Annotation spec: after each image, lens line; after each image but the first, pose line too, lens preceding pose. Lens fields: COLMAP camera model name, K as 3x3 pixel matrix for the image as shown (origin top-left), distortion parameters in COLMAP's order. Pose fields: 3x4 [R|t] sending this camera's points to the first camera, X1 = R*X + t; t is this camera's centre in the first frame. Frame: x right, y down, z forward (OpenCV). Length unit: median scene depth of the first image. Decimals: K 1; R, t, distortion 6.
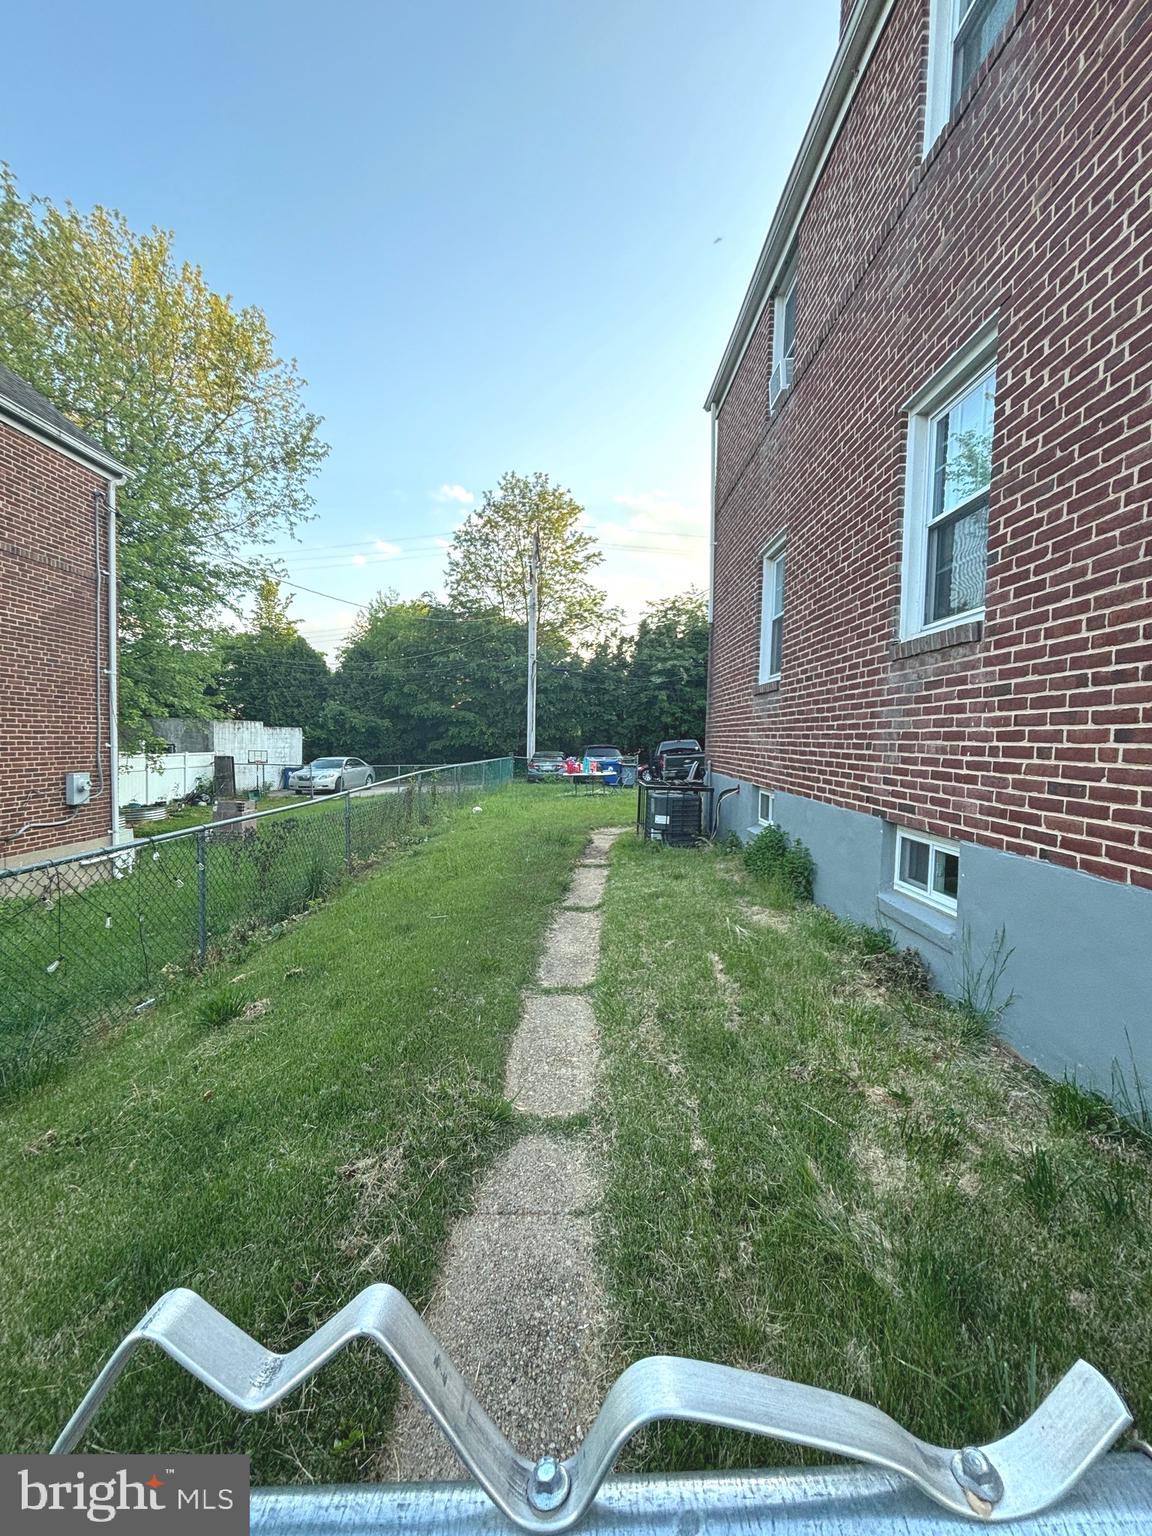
lens RADIAL K [[621.3, 0, 579.0], [0, 621.3, 774.5], [0, 0, 1]] dist [-0.005609, -0.000763]
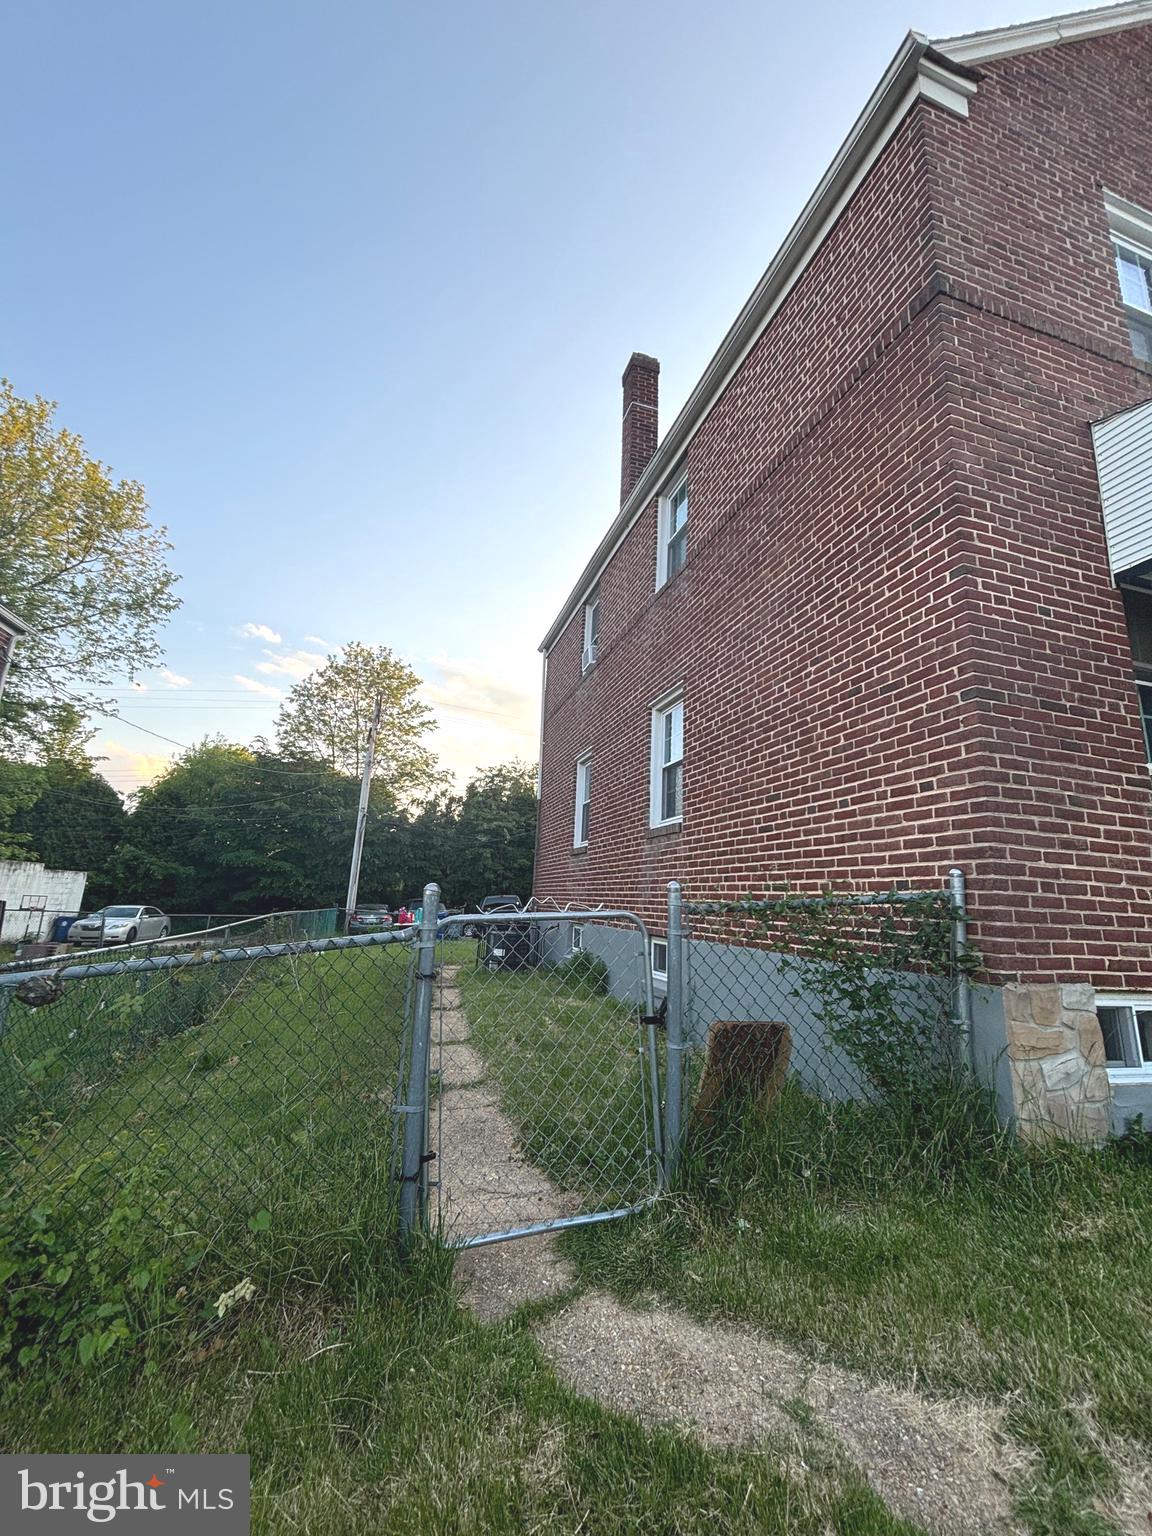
lens RADIAL K [[621.3, 0, 597.5], [0, 621.3, 760.6], [0, 0, 1]] dist [-0.005609, -0.000763]
pose [[0.948380, 0.087158, 0.304924, -0.035956], [-0.000739, 0.962099, -0.272700, 0.016296], [-0.317135, 0.258398, 0.912500, -0.120703]]
